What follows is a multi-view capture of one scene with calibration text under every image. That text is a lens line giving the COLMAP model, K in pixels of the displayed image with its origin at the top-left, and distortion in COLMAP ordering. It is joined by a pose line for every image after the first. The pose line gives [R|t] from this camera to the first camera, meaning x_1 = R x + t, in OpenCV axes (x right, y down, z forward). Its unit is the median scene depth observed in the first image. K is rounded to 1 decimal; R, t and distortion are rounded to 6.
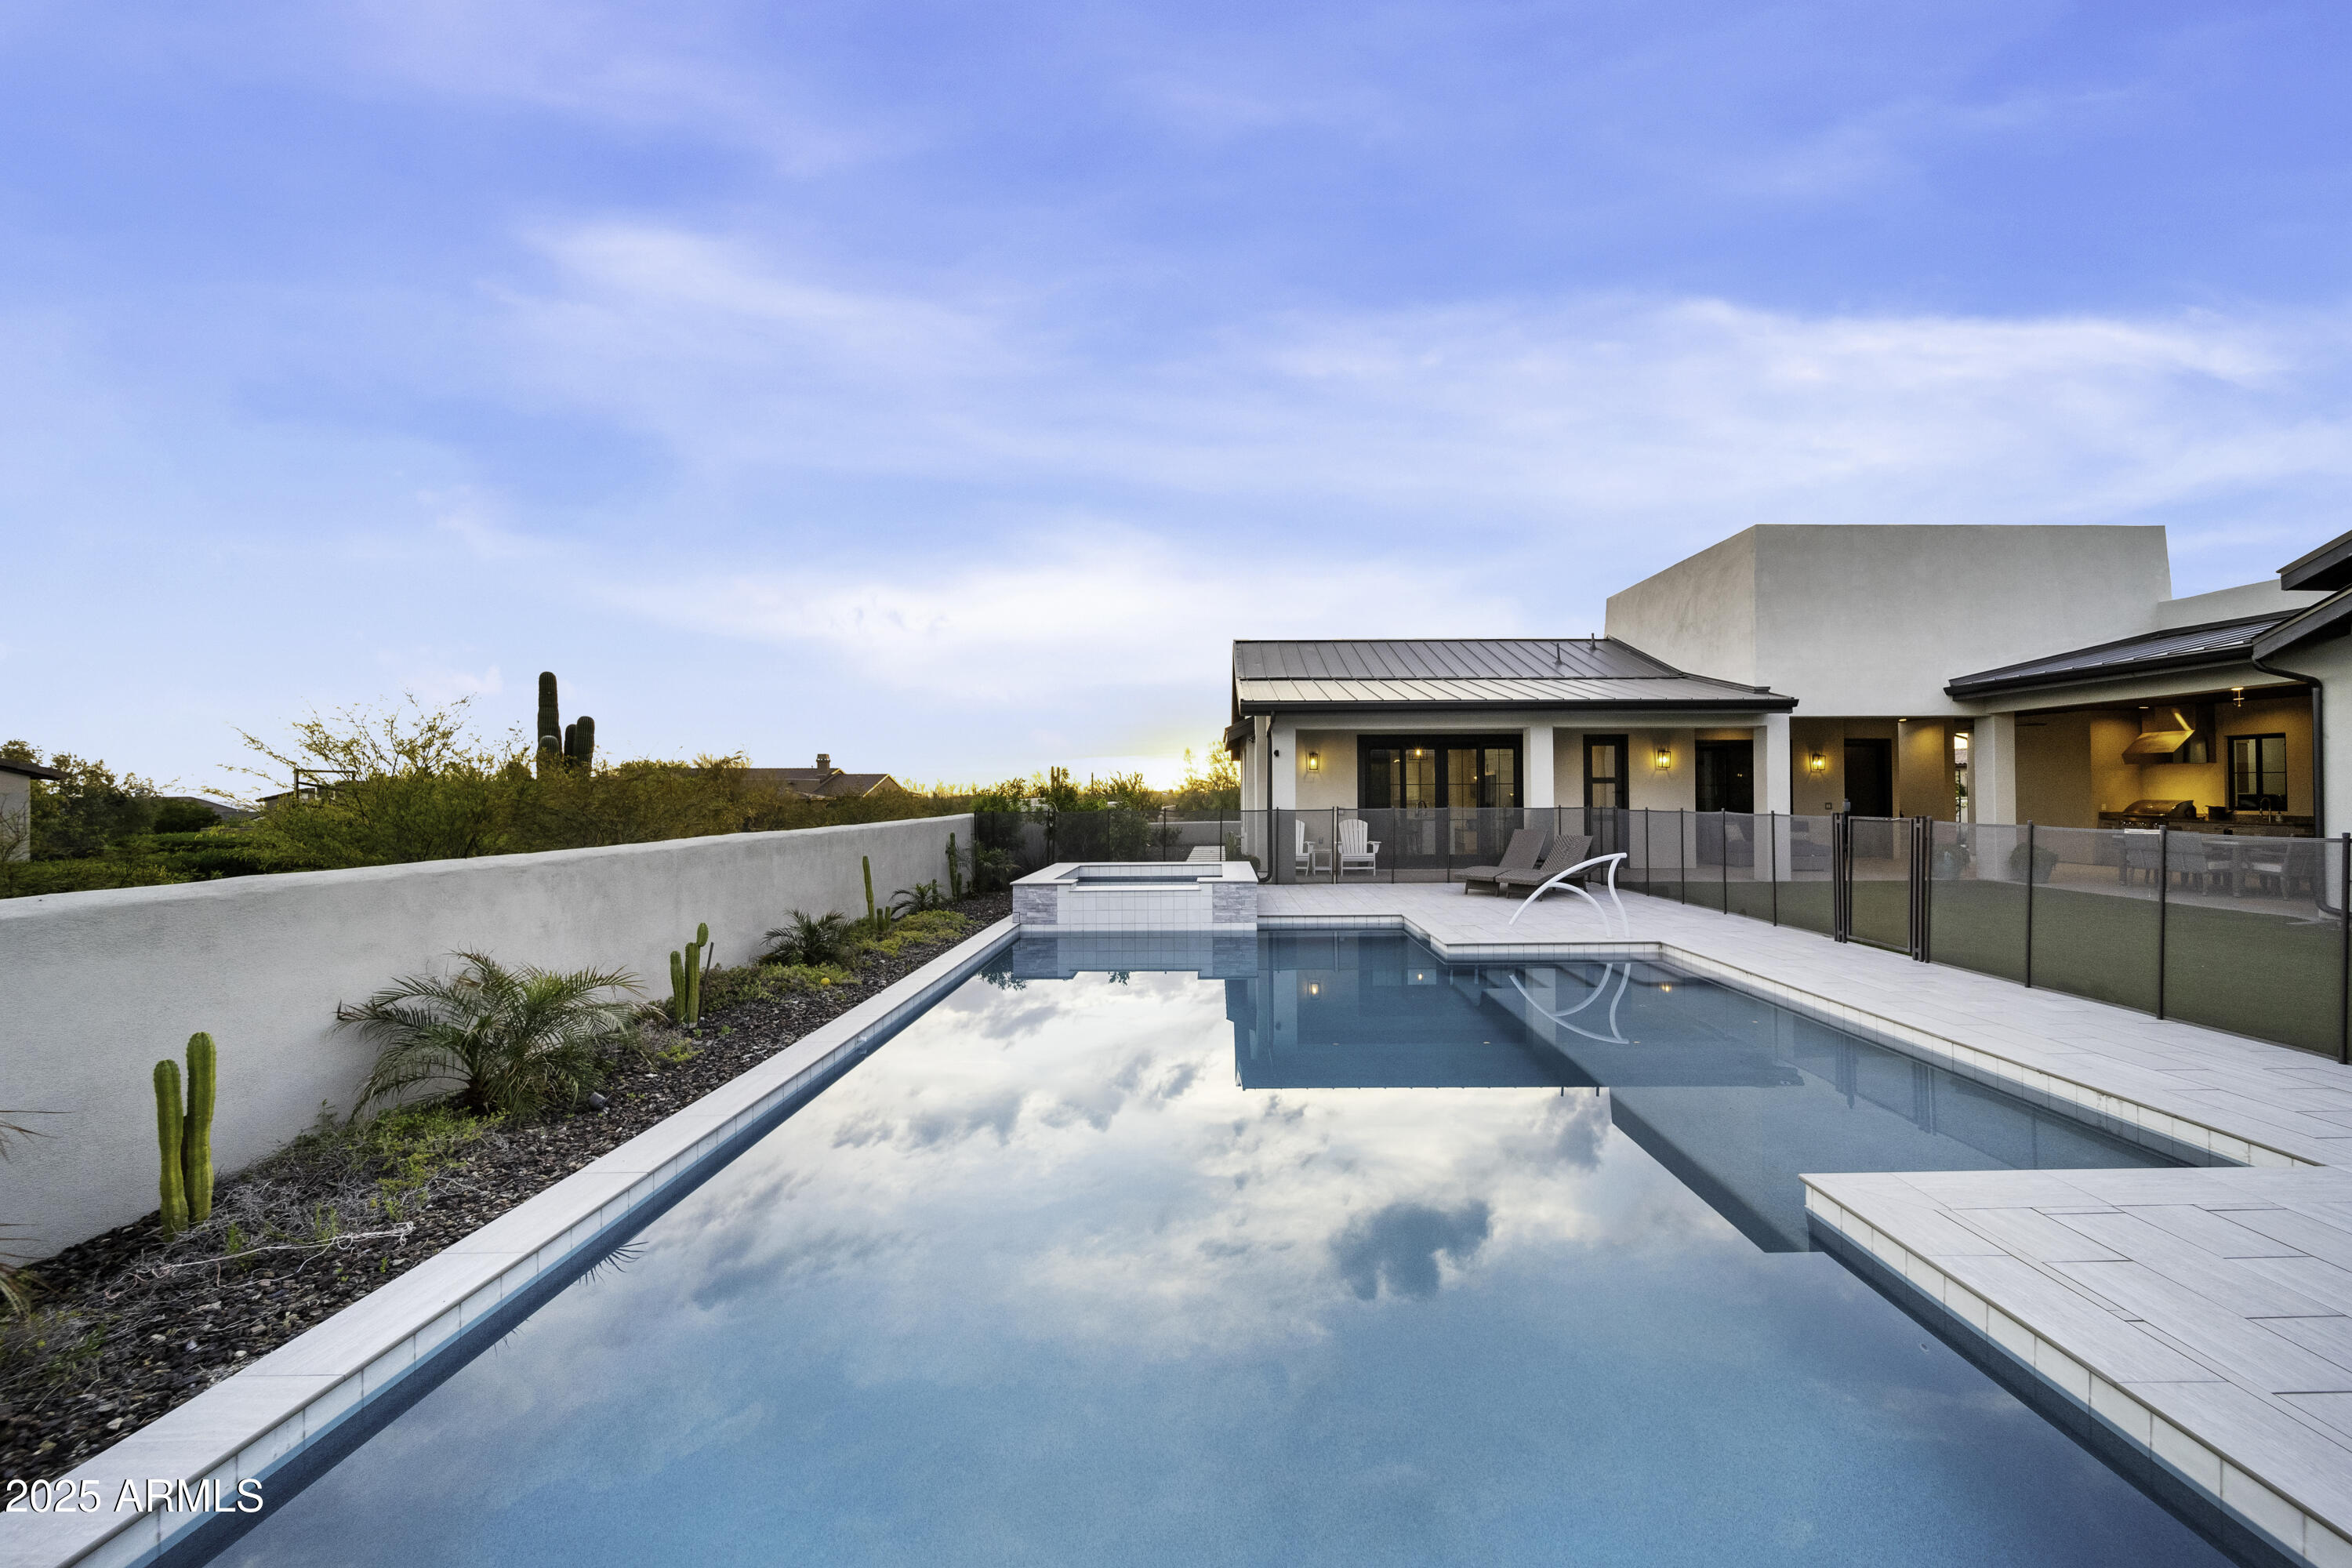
lens RADIAL K [[839.7, 0, 1192.1], [0, 839.7, 781.7], [0, 0, 1]] dist [-0.001595, -0.000110]
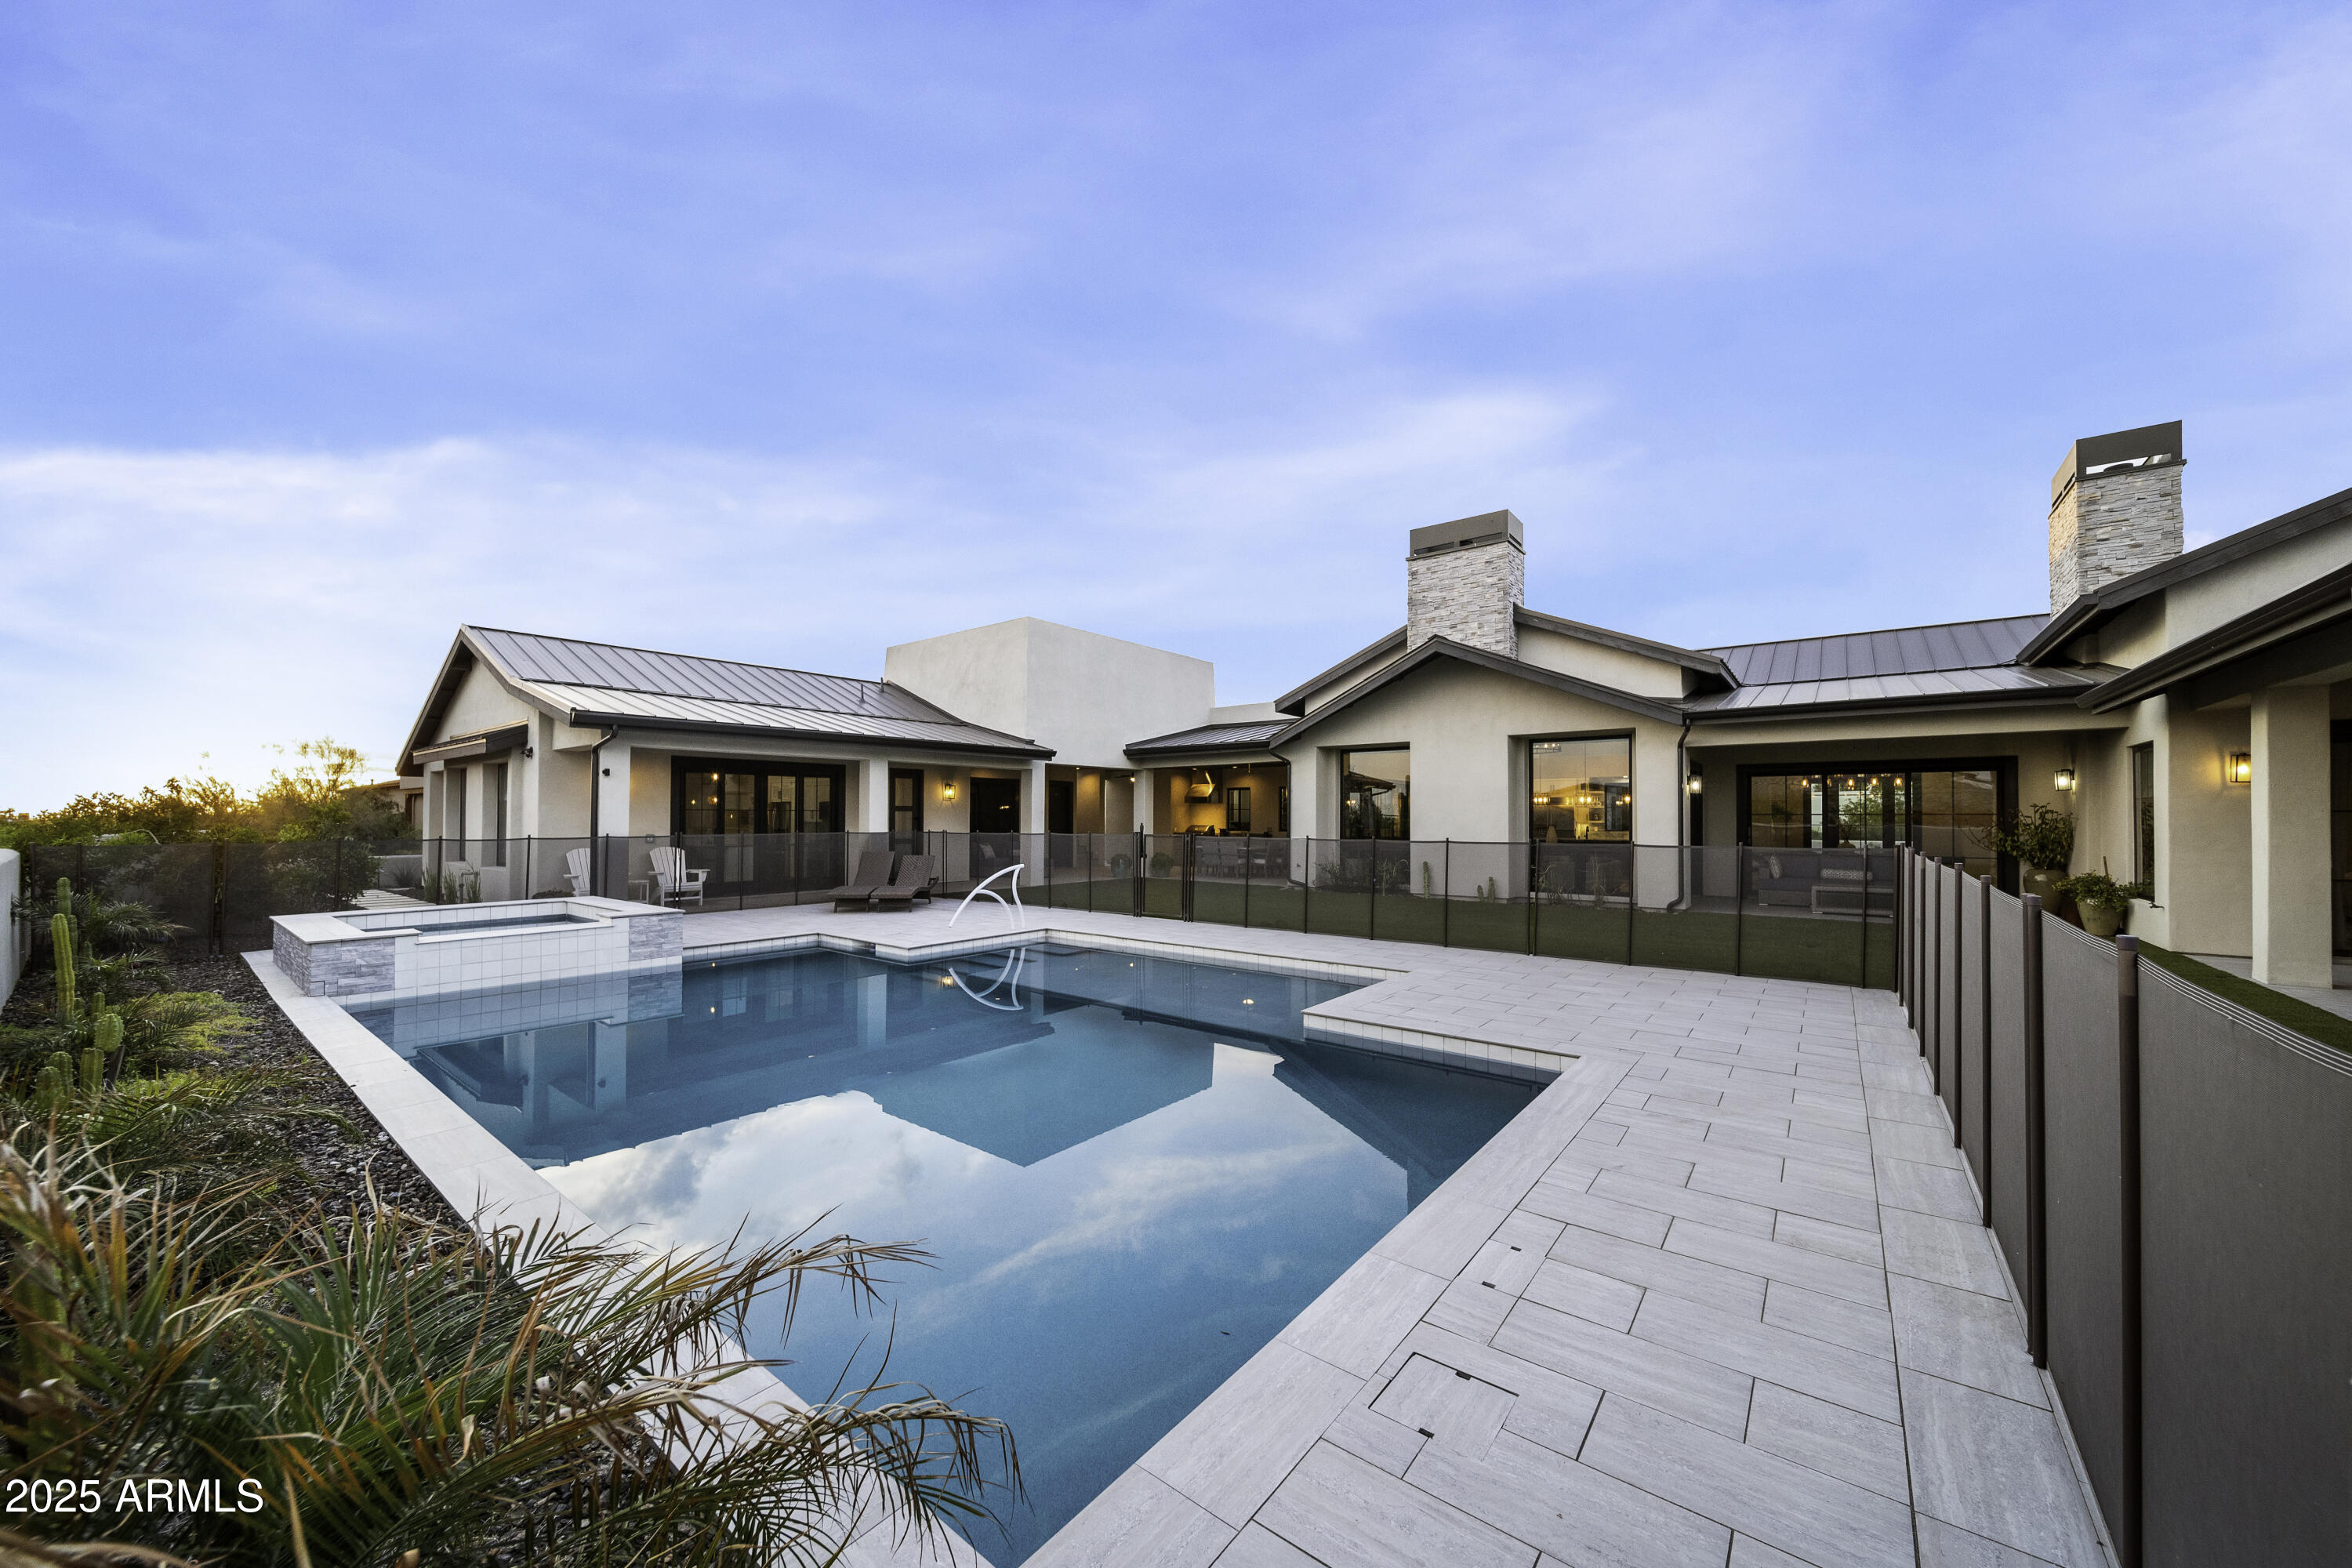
lens RADIAL K [[844.4, 0, 1139.3], [0, 844.4, 821.9], [0, 0, 1]] dist [-0.001015, -0.000090]
pose [[0.647724, 0.002176, 0.761872, -0.216446], [-0.013307, 0.999876, 0.008458, 0.003256], [-0.761759, -0.015617, 0.647672, 0.004749]]
